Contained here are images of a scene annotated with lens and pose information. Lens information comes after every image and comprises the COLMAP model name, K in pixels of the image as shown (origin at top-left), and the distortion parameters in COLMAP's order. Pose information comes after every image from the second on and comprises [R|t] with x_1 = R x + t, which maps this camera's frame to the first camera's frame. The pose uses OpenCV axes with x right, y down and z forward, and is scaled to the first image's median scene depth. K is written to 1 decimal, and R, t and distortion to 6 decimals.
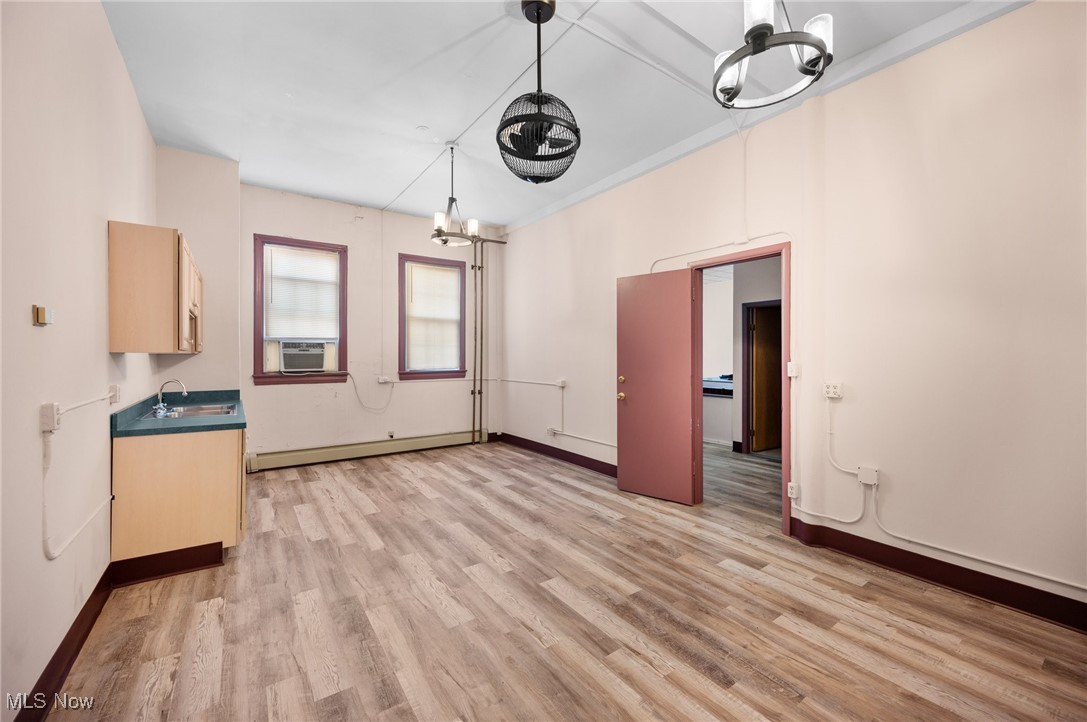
lens RADIAL K [[430.4, 0, 547.6], [0, 430.4, 351.7], [0, 0, 1]] dist [-0.001641, -0.000800]
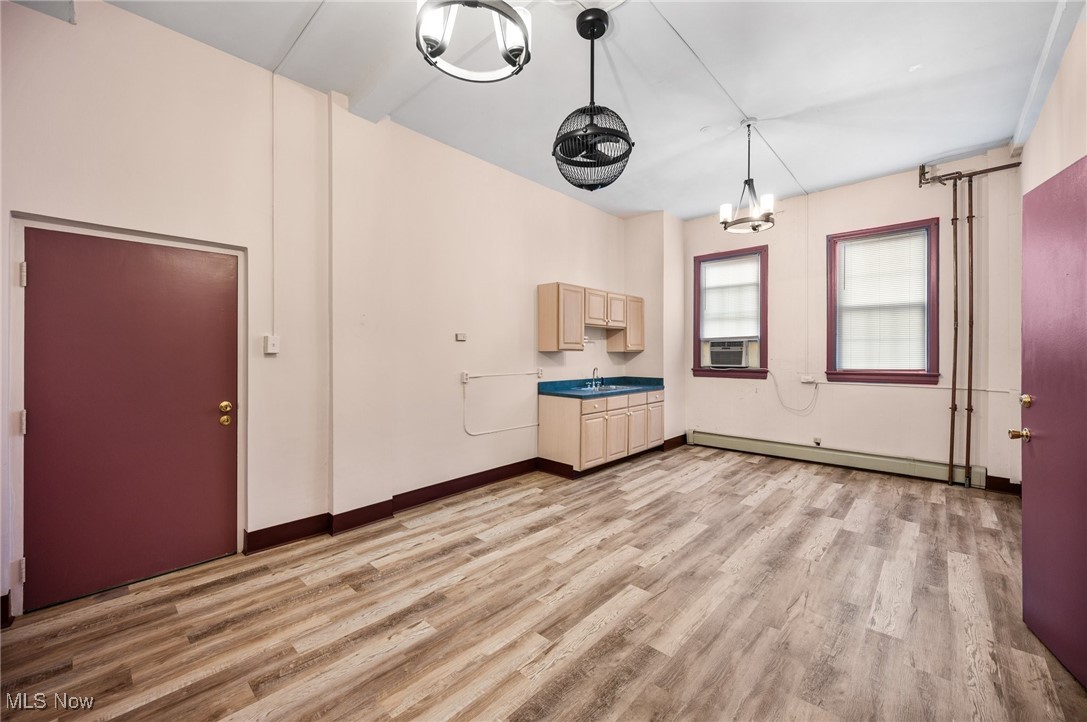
lens RADIAL K [[429.7, 0, 546.4], [0, 429.7, 350.9], [0, 0, 1]] dist [0.000057, 0.000295]
pose [[0.202454, -0.005171, -0.979278, 0.676769], [0.008781, 0.999955, -0.003465, 0.004935], [0.979252, -0.007898, 0.202491, 0.459608]]
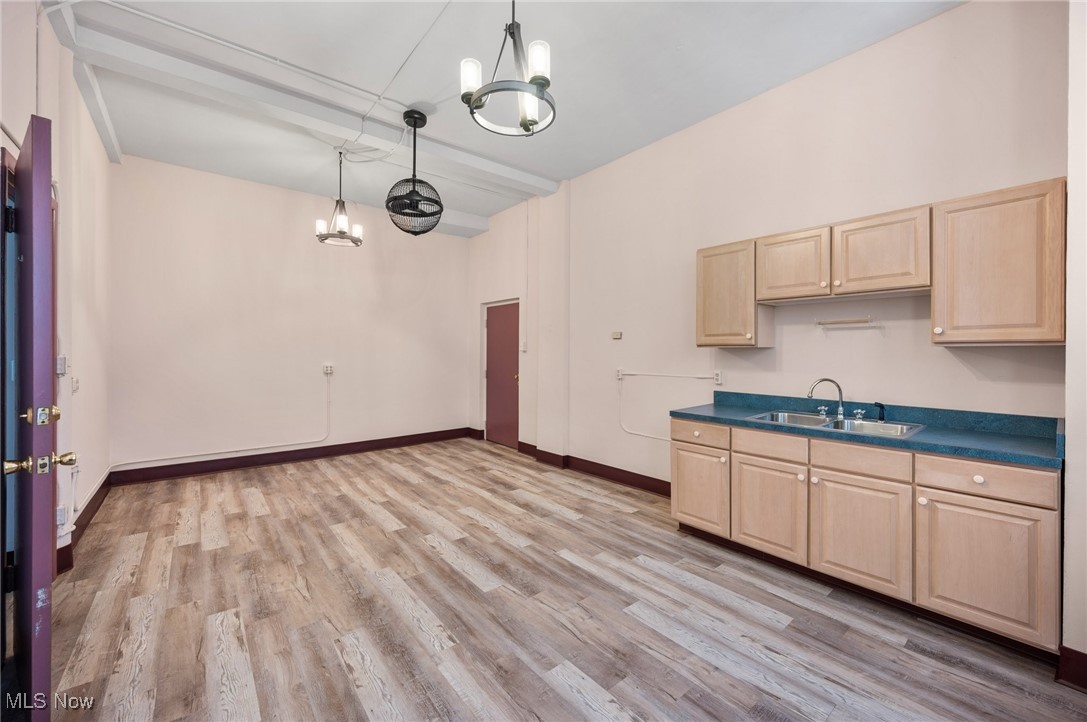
lens RADIAL K [[430.4, 0, 547.6], [0, 430.4, 351.7], [0, 0, 1]] dist [-0.001641, -0.000800]
pose [[-0.997912, -0.001645, -0.064574, -0.264414], [-0.001168, 0.999972, -0.007417, 0.018709], [0.064585, -0.007326, -0.997885, 1.722333]]
